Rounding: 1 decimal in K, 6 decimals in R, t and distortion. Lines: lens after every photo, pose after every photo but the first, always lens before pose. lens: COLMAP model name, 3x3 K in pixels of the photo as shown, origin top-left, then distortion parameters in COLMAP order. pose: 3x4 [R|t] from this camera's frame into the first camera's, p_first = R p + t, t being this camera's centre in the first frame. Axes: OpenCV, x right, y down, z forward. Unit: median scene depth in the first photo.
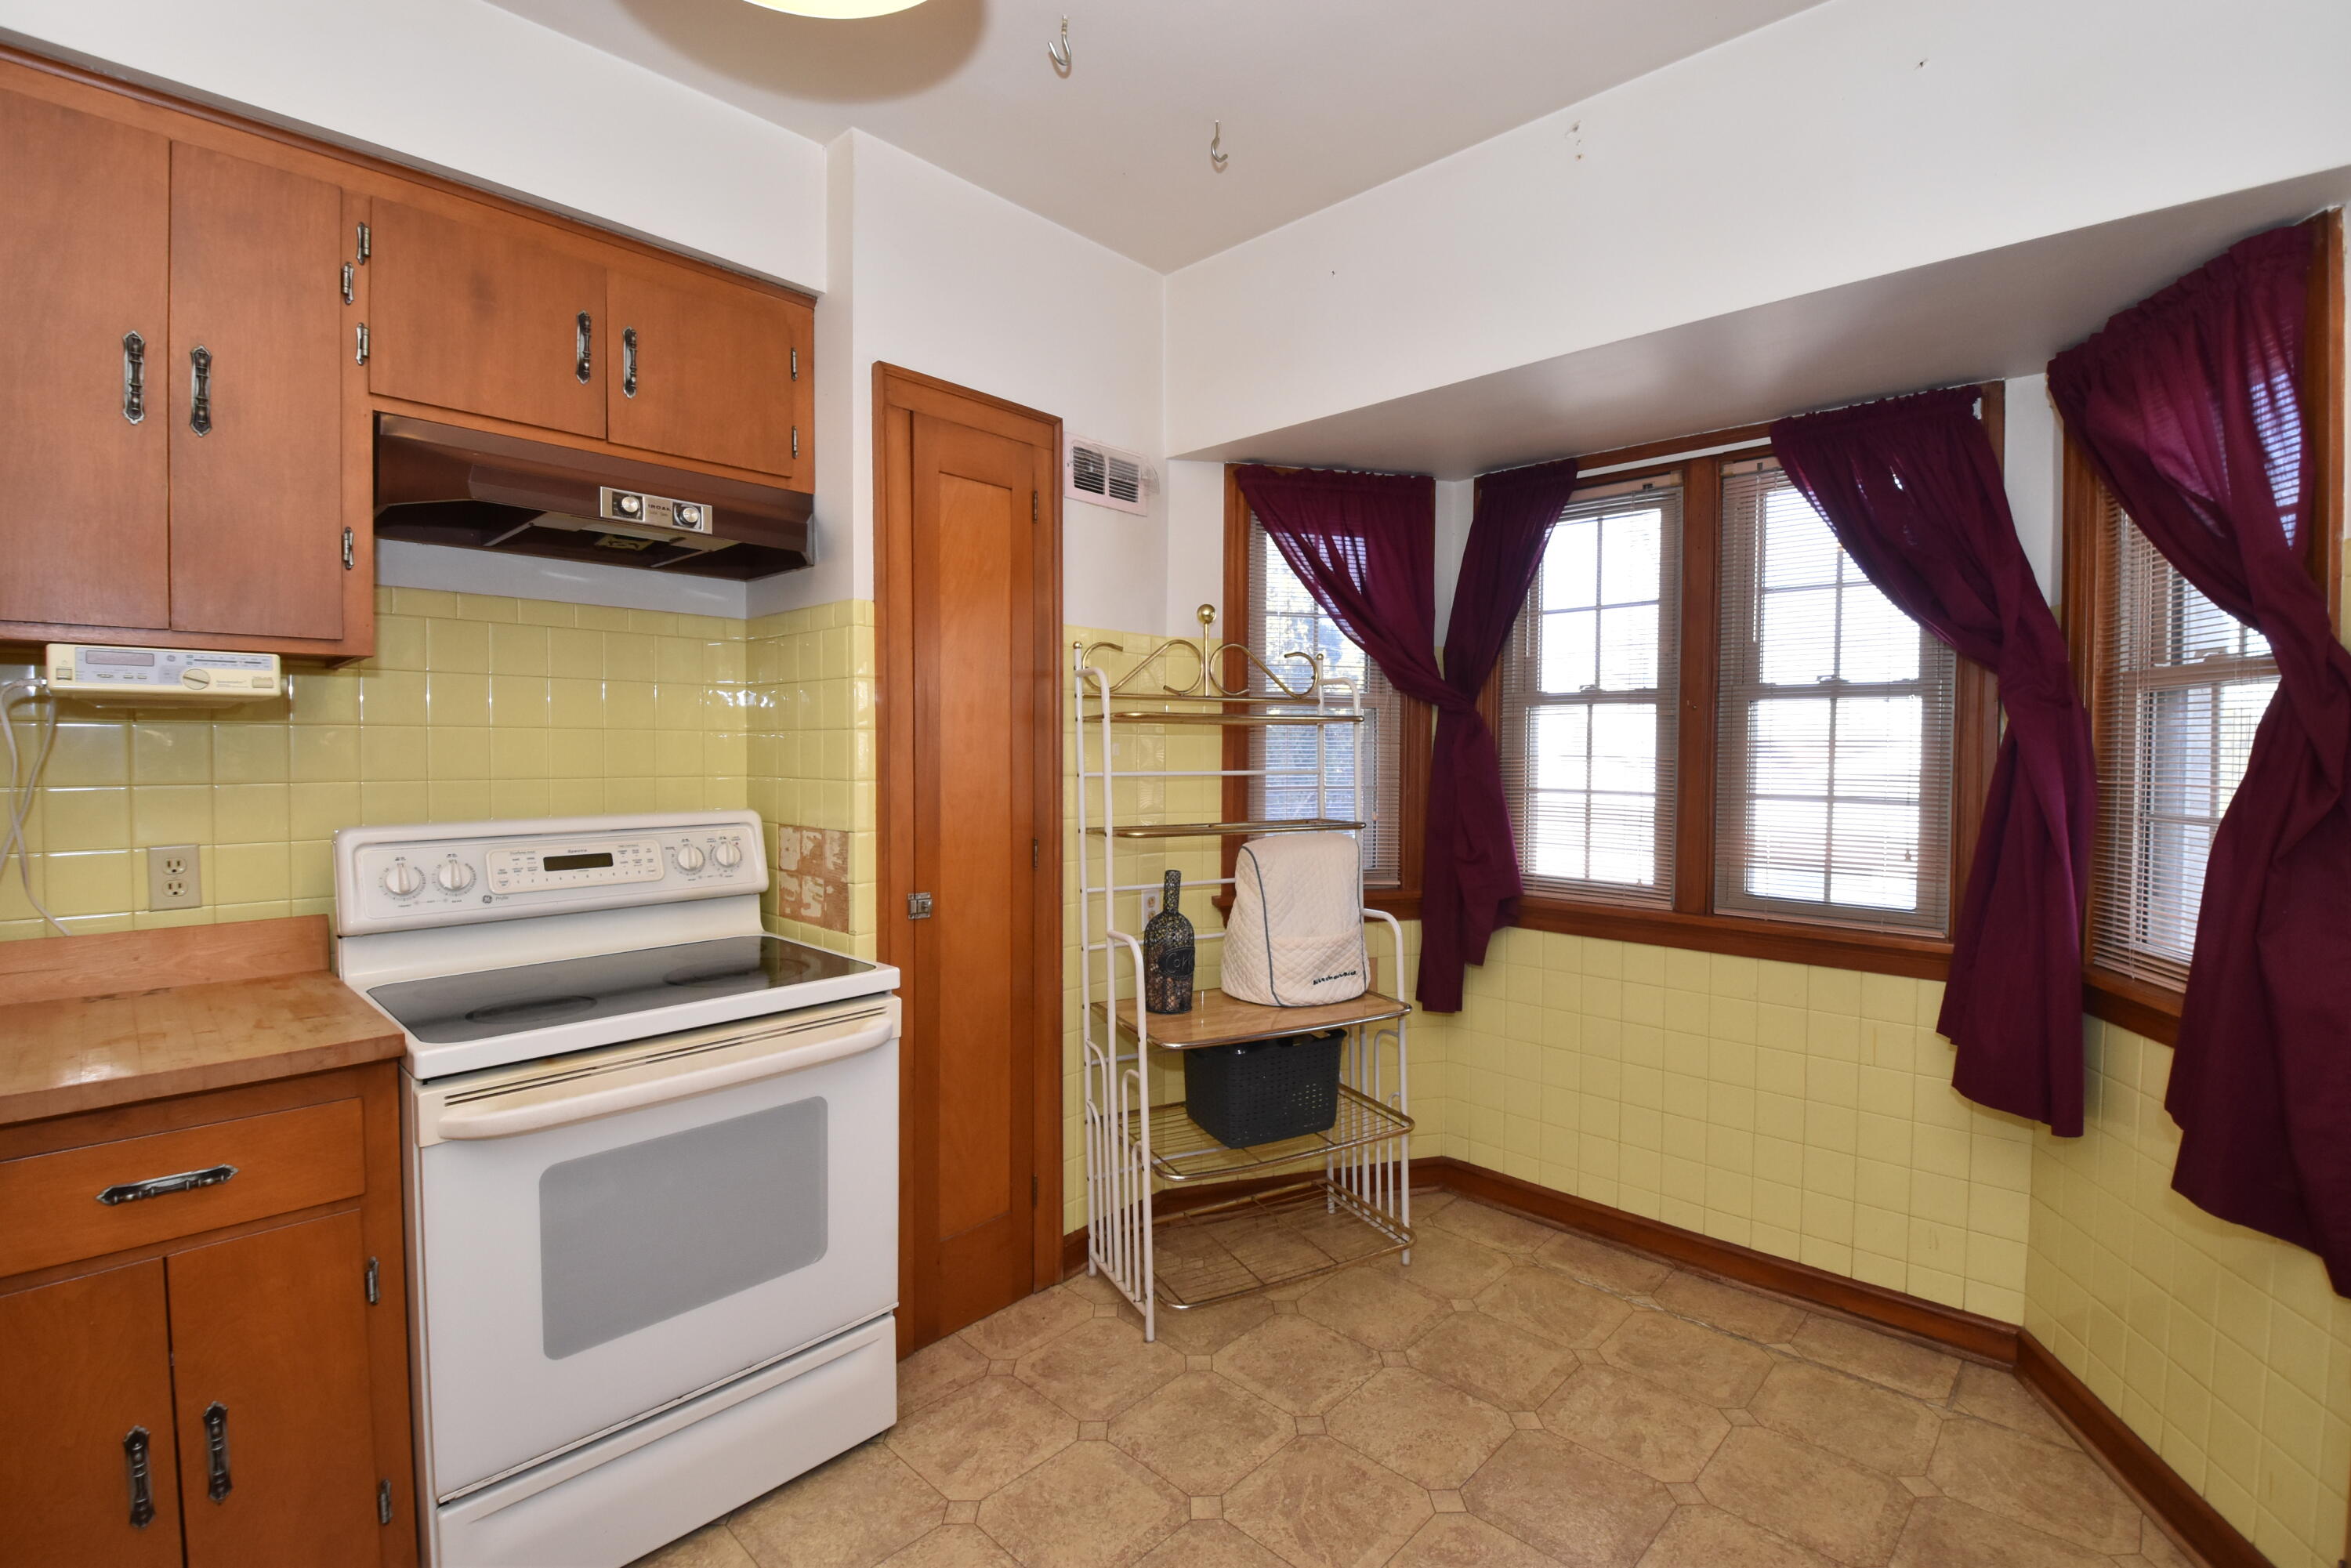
lens RADIAL K [[1049.6, 0, 1176.4], [0, 1049.6, 777.6], [0, 0, 1]] dist [0.064939, -0.043654]
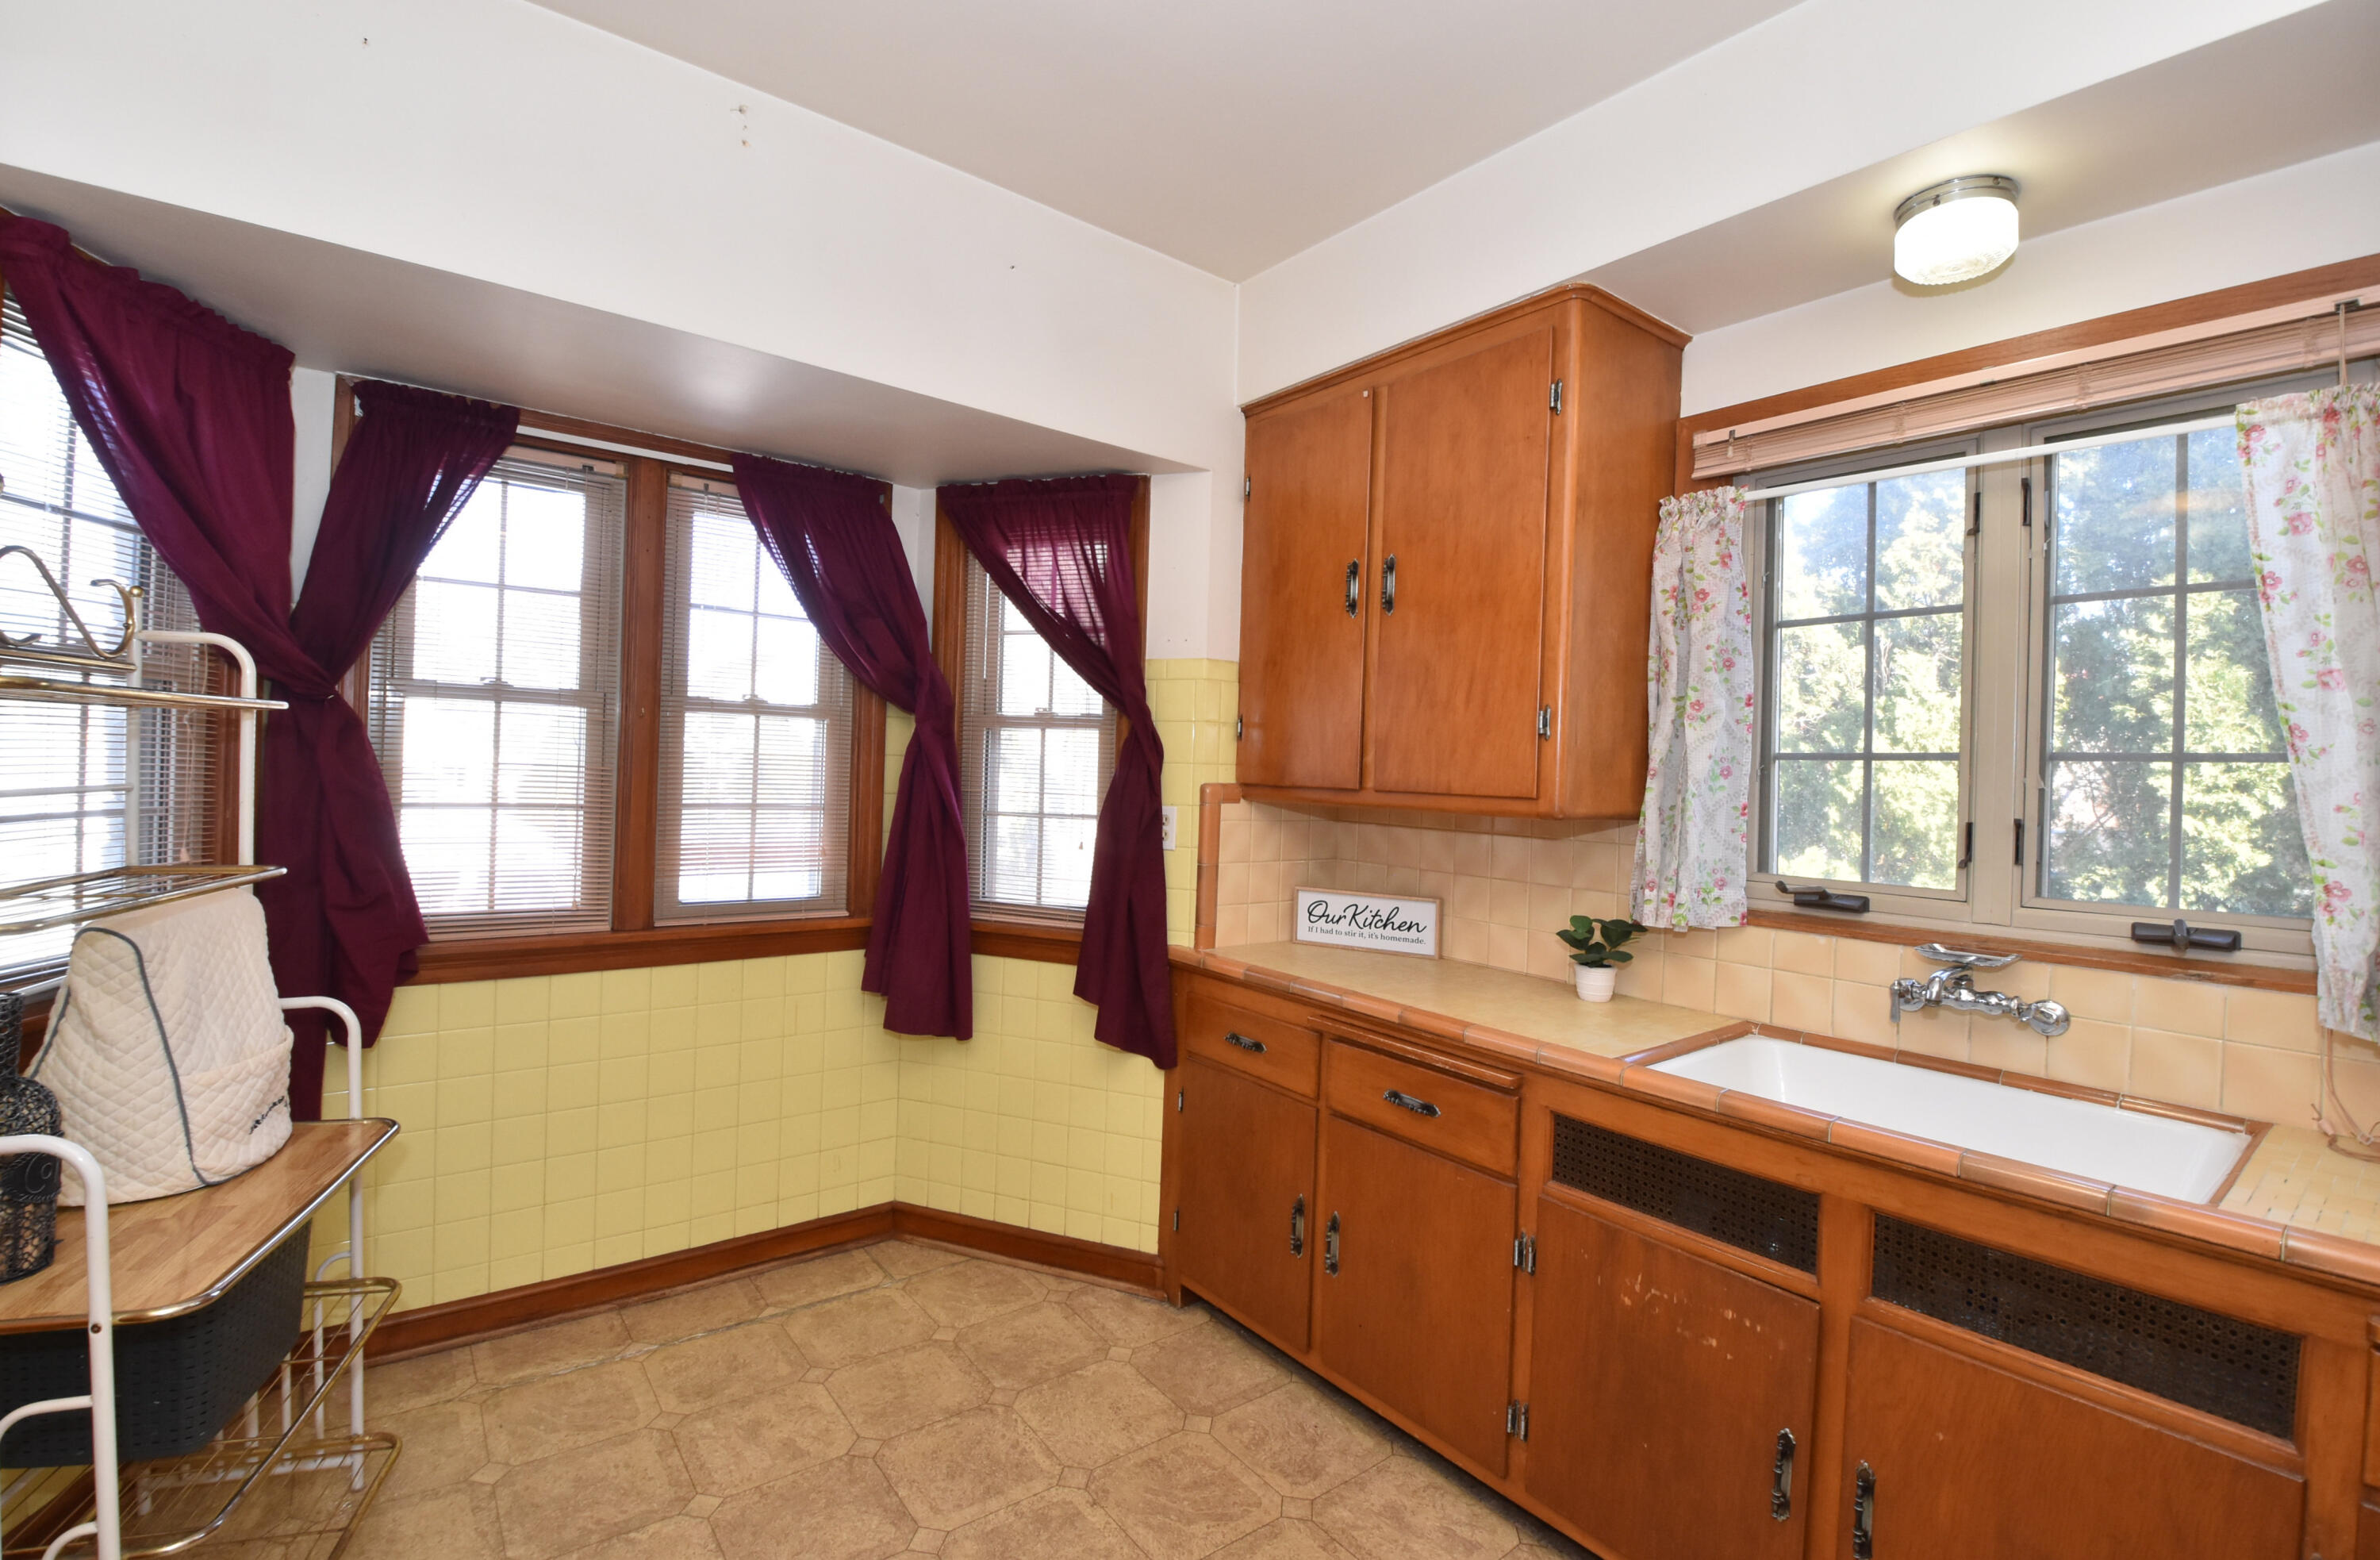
lens RADIAL K [[1080.2, 0, 1190.9], [0, 1080.2, 771.3], [0, 0, 1]] dist [-0.000350, -0.023577]
pose [[0.161801, 0.002511, 0.986820, -0.402163], [0.000868, 0.999996, -0.002687, -0.012474], [-0.986823, 0.001292, 0.161798, 0.363701]]
